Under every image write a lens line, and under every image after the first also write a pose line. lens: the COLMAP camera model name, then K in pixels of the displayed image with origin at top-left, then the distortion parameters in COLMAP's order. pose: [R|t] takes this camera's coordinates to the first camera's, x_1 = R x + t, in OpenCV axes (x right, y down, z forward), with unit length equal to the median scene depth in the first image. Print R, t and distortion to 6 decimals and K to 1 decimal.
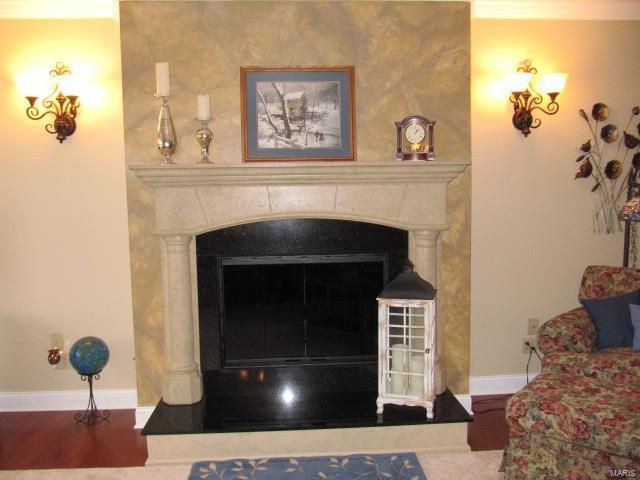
lens RADIAL K [[533.6, 0, 320.0], [0, 533.6, 240.0], [0, 0, 1]] dist [-0.016904, -0.004445]
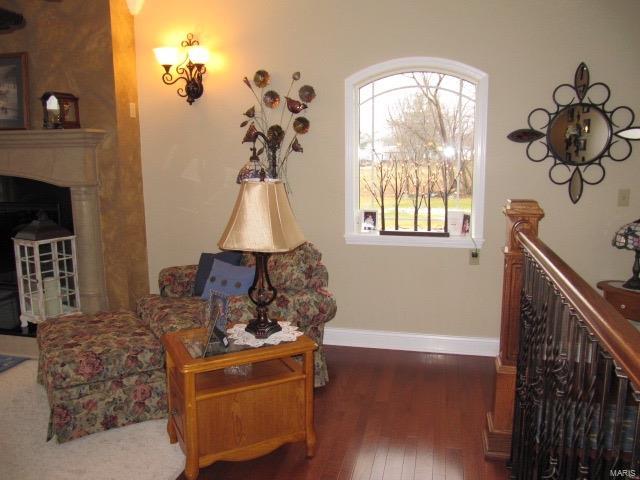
lens RADIAL K [[529.6, 0, 312.1], [0, 529.6, 240.1], [0, 0, 1]] dist [-0.026322, 0.006805]
pose [[0.951421, 0.057451, -0.302484, 1.090684], [-0.033650, 0.995954, 0.083322, -0.015178], [0.306047, -0.069095, 0.949506, 0.016784]]
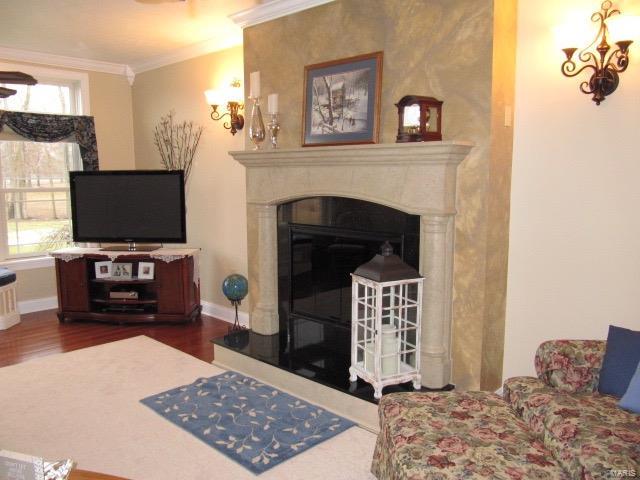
lens RADIAL K [[529.6, 0, 312.1], [0, 529.6, 240.1], [0, 0, 1]] dist [-0.026322, 0.006805]
pose [[0.667876, 0.108844, -0.736271, 0.767220], [-0.074296, 0.994058, 0.079558, -0.033721], [0.740555, 0.001567, 0.671994, 0.213704]]
